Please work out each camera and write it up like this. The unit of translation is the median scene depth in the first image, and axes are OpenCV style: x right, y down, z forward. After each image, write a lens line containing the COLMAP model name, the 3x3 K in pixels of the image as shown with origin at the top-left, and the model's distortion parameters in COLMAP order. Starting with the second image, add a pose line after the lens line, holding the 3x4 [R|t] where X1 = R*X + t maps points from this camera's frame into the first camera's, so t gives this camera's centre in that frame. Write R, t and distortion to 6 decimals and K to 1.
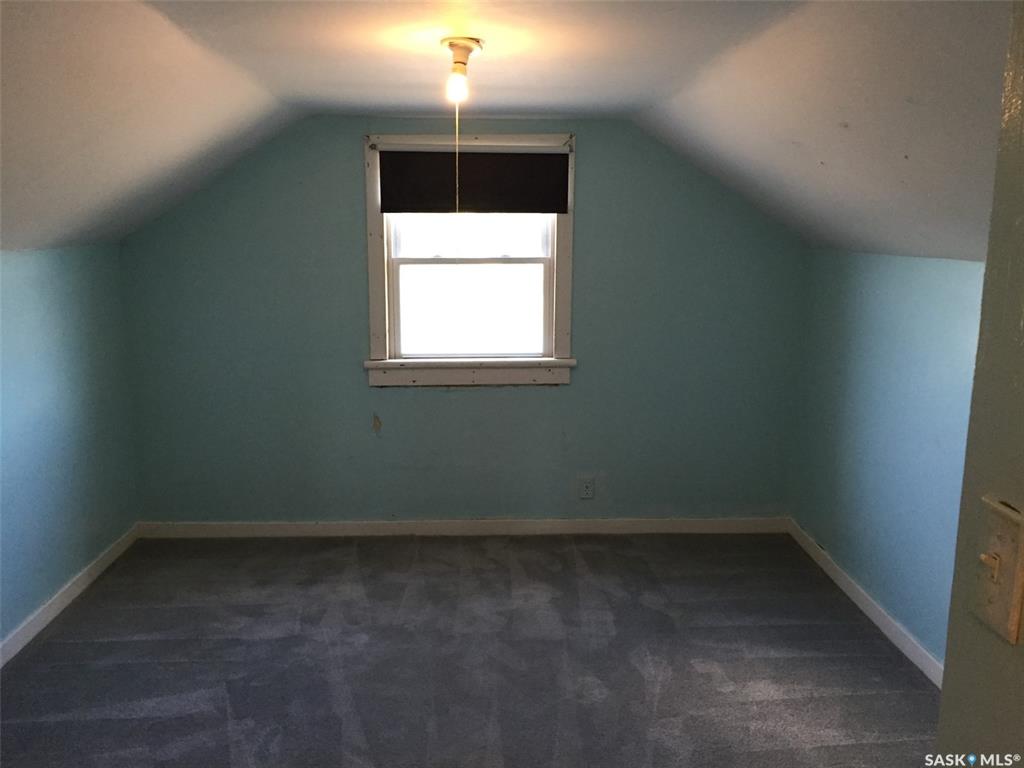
lens RADIAL K [[879.3, 0, 507.8], [0, 879.3, 382.6], [0, 0, 1]] dist [0.064156, -0.022454]
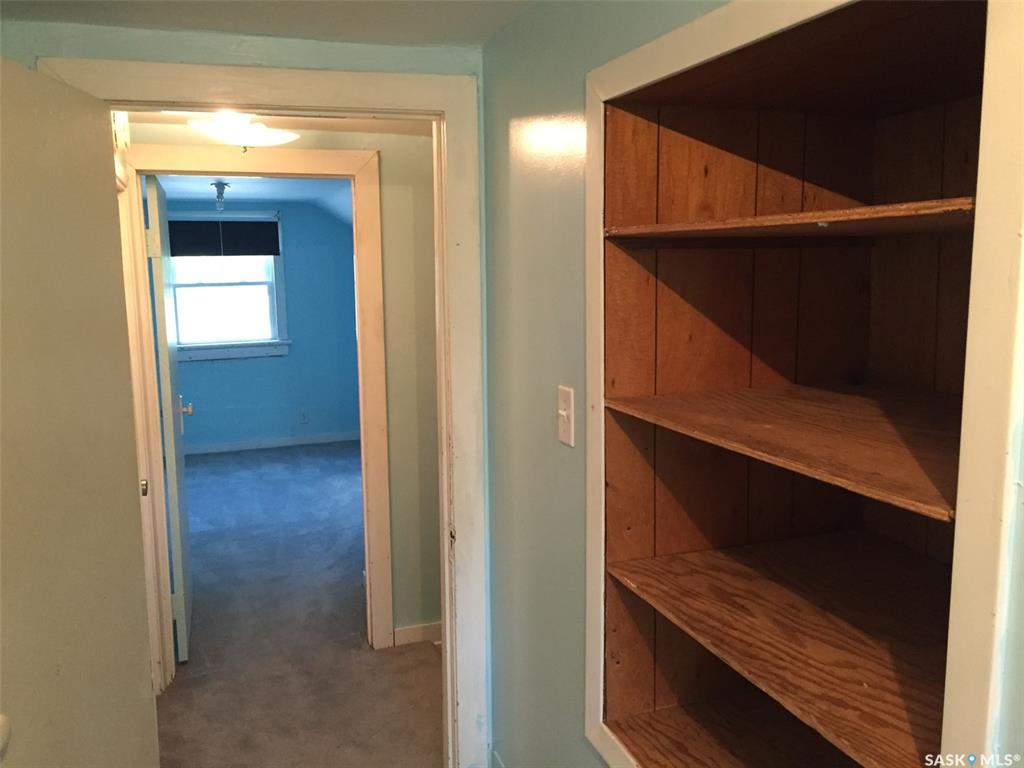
lens RADIAL K [[879.3, 0, 513.1], [0, 879.3, 387.0], [0, 0, 1]] dist [0.064156, -0.022454]
pose [[0.952884, -0.065204, 0.296243, -0.026354], [0.076822, 0.996659, -0.027734, 0.146512], [-0.293444, 0.049186, 0.954710, -0.766092]]
